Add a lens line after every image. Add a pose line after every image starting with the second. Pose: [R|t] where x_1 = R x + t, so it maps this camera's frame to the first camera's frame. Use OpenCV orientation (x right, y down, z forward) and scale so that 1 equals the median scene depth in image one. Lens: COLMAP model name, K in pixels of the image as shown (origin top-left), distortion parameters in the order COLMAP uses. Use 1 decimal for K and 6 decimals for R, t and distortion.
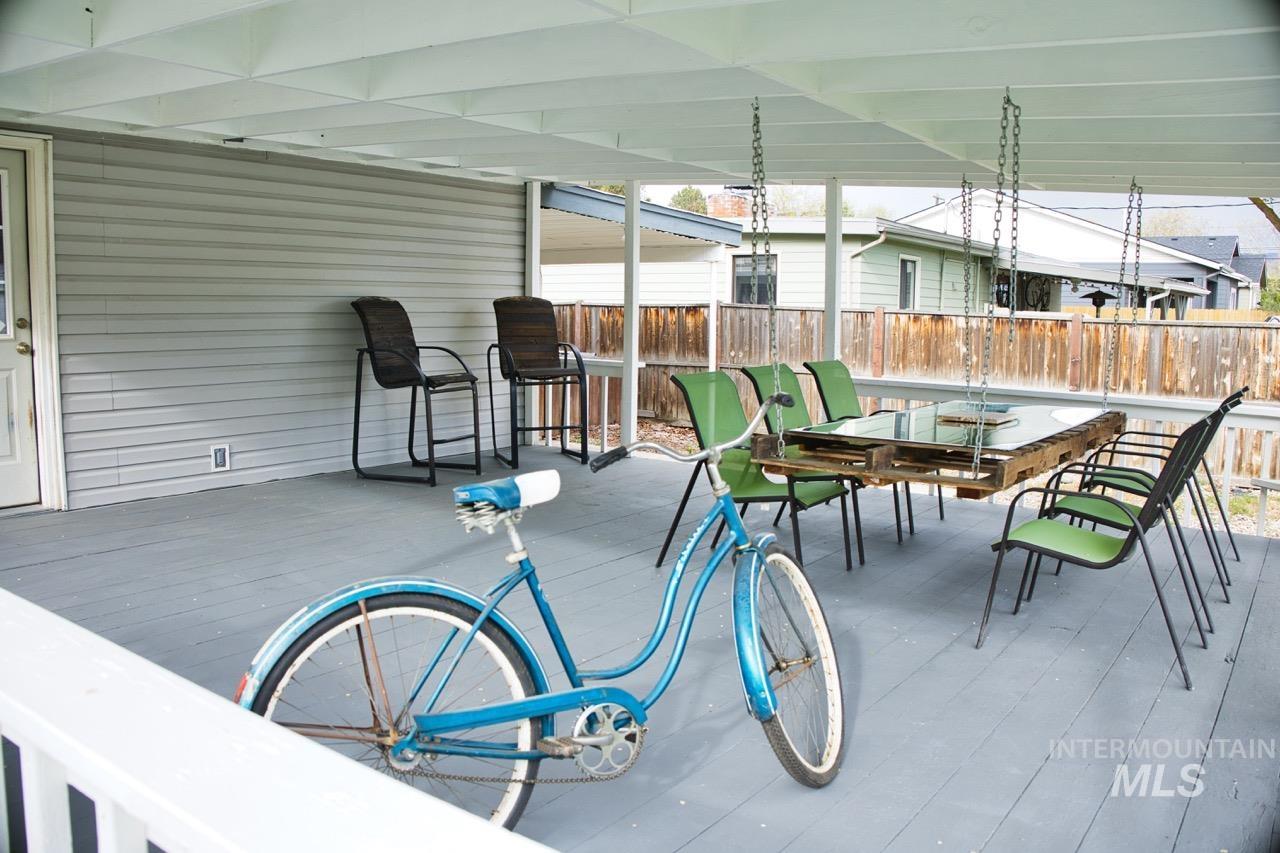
lens RADIAL K [[994.2, 0, 635.0], [0, 994.2, 420.9], [0, 0, 1]] dist [-0.195276, 0.118537]
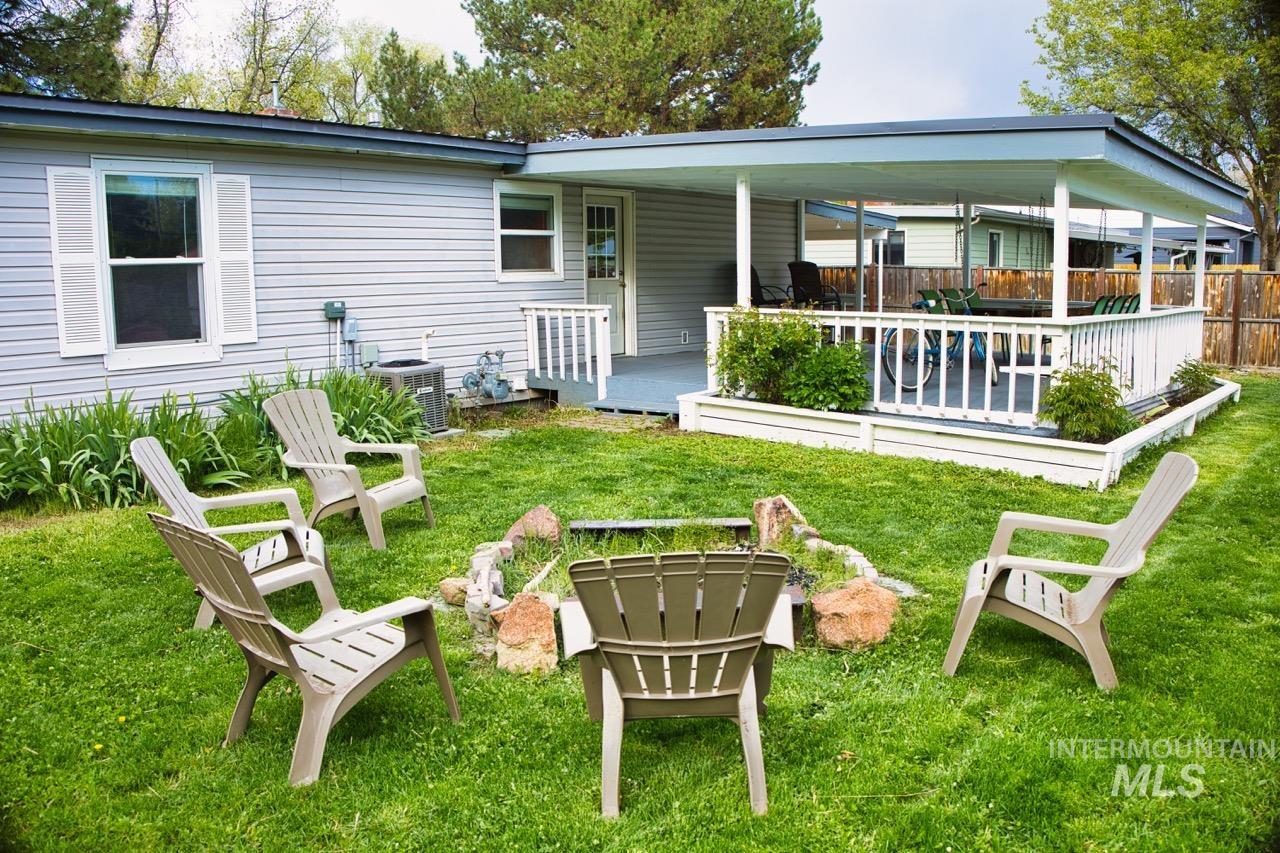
lens RADIAL K [[994.2, 0, 635.0], [0, 994.2, 420.9], [0, 0, 1]] dist [-0.195276, 0.118537]
pose [[0.997313, -0.010227, -0.072540, -0.202483], [0.012634, 0.999382, 0.032807, 0.079017], [0.072160, -0.033636, 0.996826, -0.630219]]
